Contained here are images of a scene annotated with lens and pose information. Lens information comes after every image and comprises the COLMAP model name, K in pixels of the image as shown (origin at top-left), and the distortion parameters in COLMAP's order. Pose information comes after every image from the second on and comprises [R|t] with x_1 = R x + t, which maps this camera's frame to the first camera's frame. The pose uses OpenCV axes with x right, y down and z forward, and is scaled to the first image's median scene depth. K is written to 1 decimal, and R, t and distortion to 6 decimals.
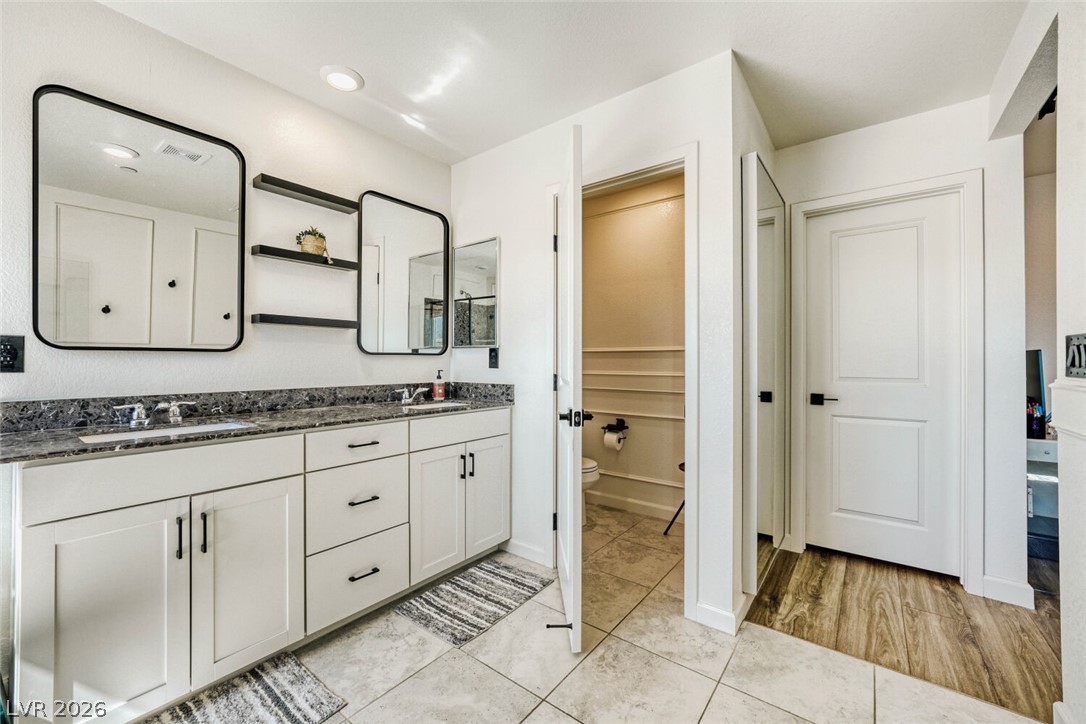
lens RADIAL K [[423.1, 0, 549.3], [0, 423.1, 361.7], [0, 0, 1]] dist [-0.006976, 0.001995]
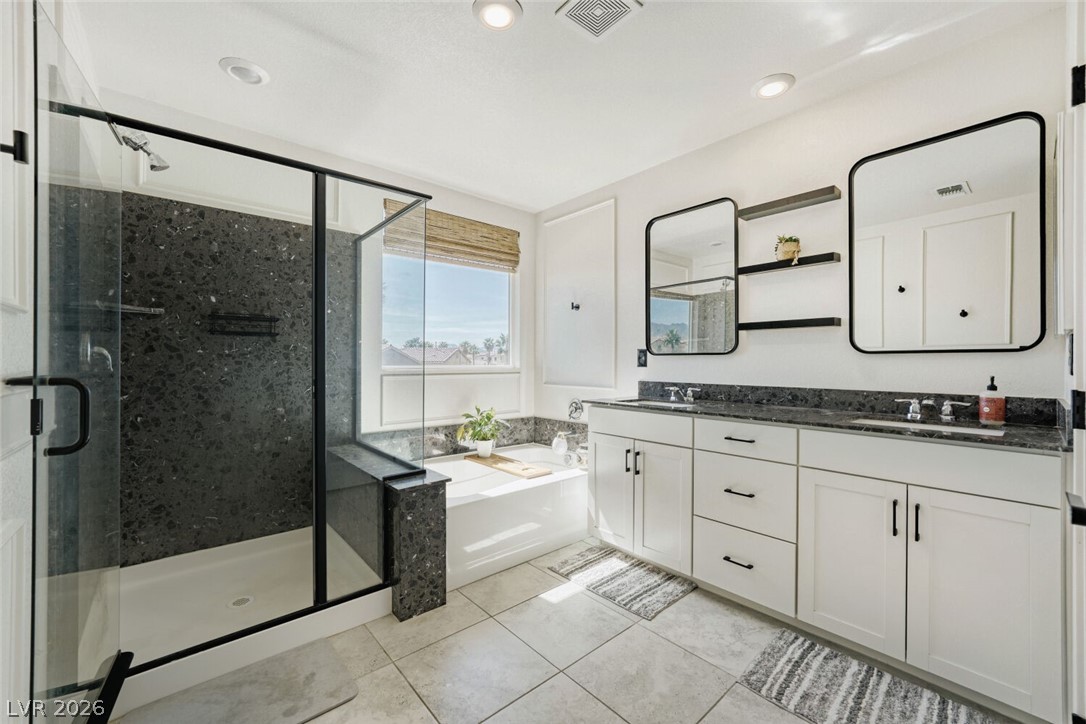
lens RADIAL K [[423.1, 0, 547.7], [0, 423.1, 359.0], [0, 0, 1]] dist [-0.006976, 0.001995]
pose [[-0.163142, -0.000416, -0.986602, 0.573321], [0.000762, 1.000000, -0.000548, -0.007302], [0.986602, -0.000842, -0.163142, 0.582592]]
